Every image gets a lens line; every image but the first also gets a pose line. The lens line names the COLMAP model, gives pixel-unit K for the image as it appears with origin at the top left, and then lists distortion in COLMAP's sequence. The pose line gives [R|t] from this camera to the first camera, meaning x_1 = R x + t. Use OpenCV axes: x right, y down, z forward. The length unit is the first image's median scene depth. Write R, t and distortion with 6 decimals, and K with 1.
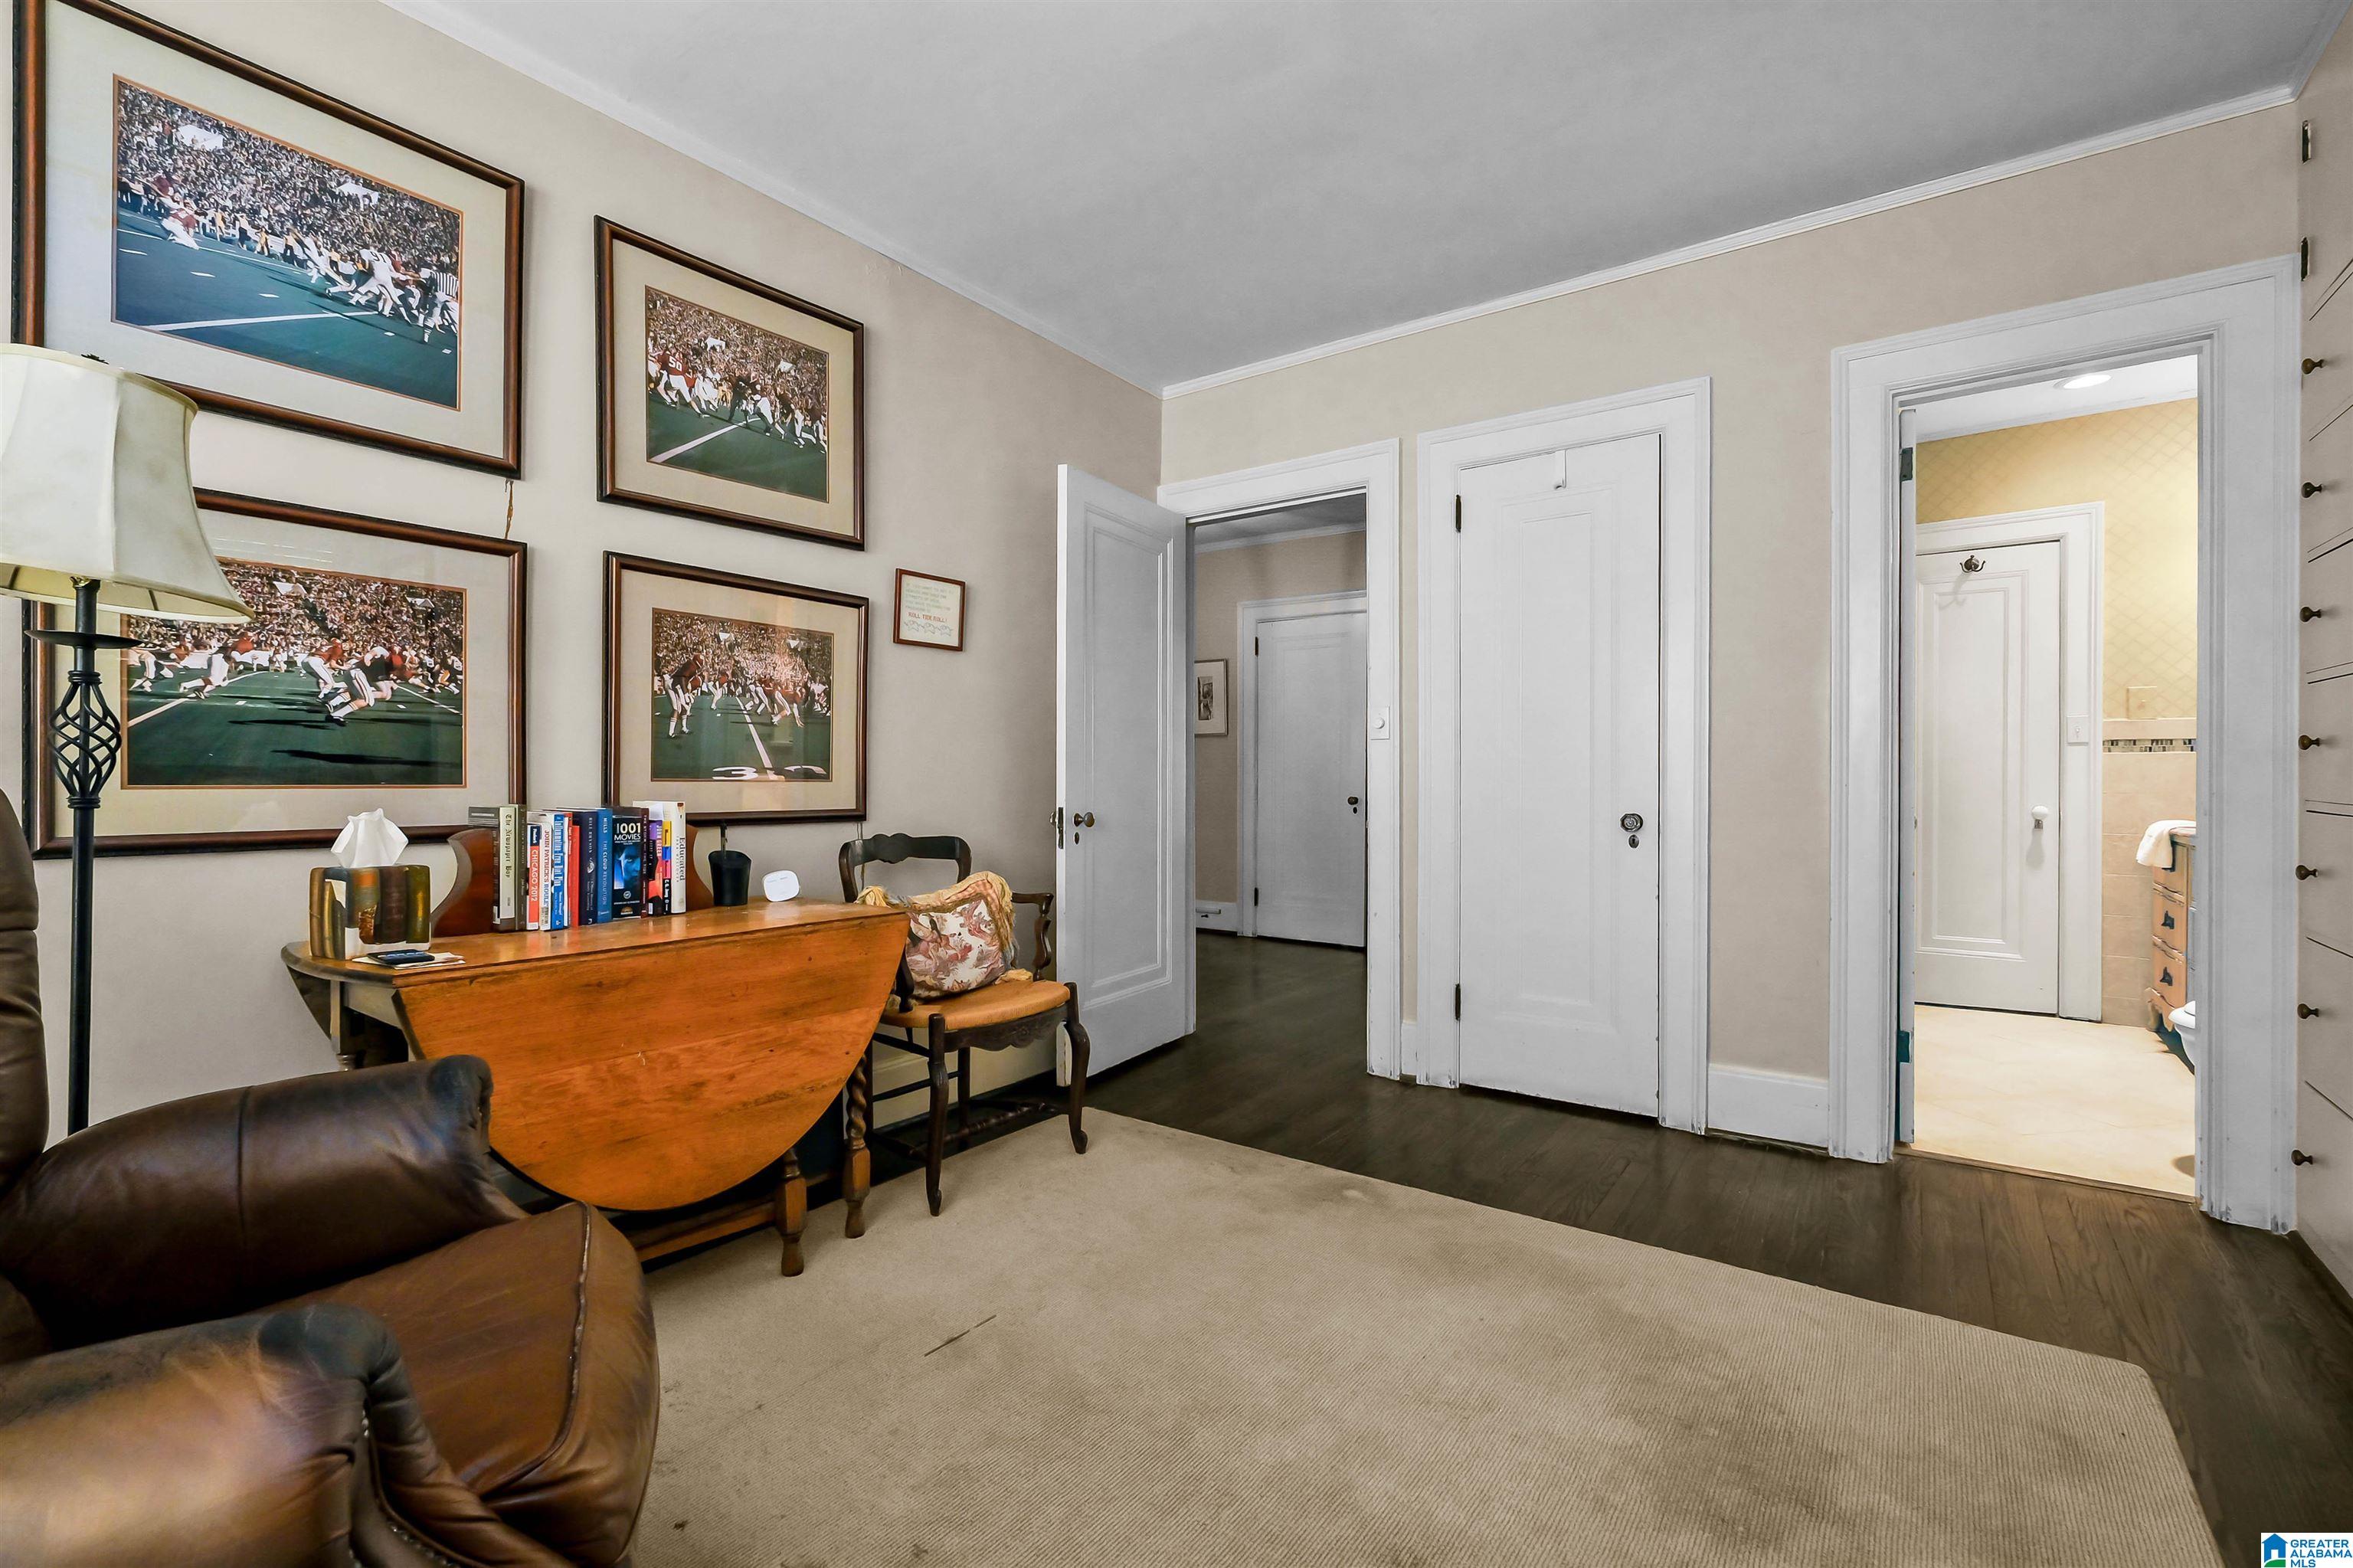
lens RADIAL K [[1044.6, 0, 1175.2], [0, 1044.6, 782.7], [0, 0, 1]] dist [-0.004480, 0.001138]
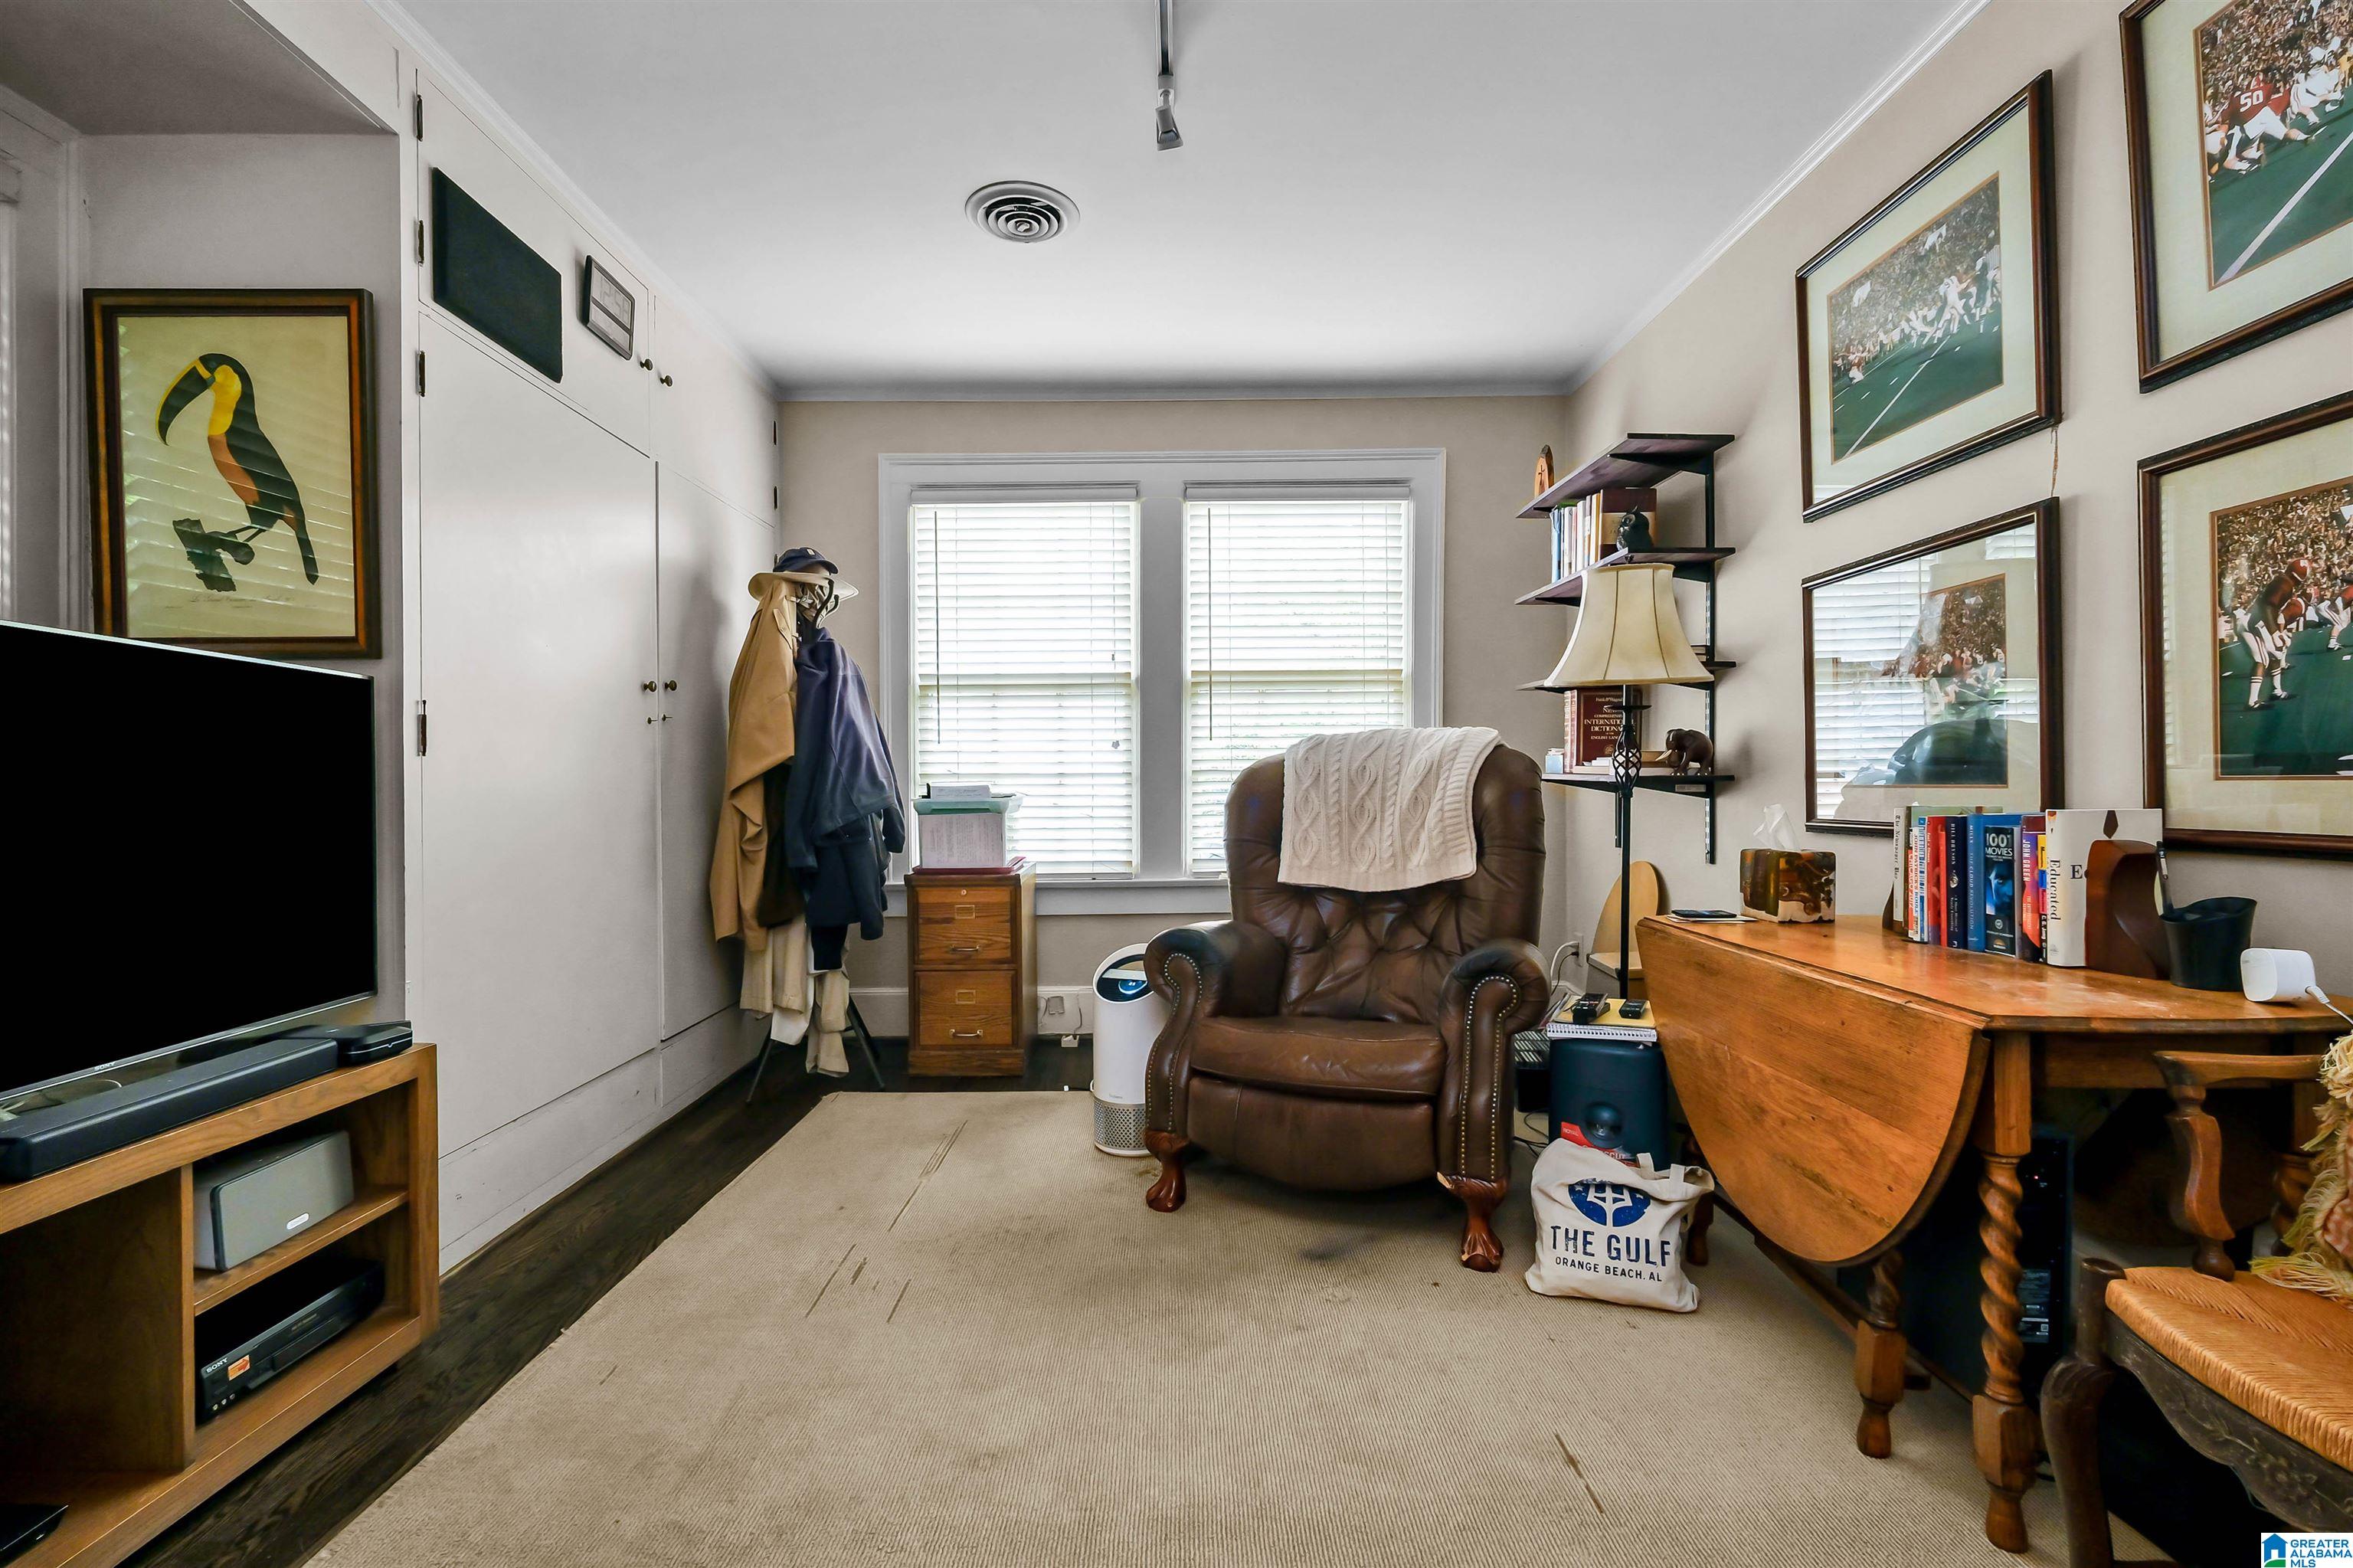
lens RADIAL K [[1044.6, 0, 1174.7], [0, 1044.6, 785.2], [0, 0, 1]] dist [-0.004480, 0.001138]
pose [[-0.810023, 0.003838, -0.586385, 0.487942], [0.003604, 0.999992, 0.001567, -0.001651], [0.586387, -0.000844, -0.810031, 1.391525]]
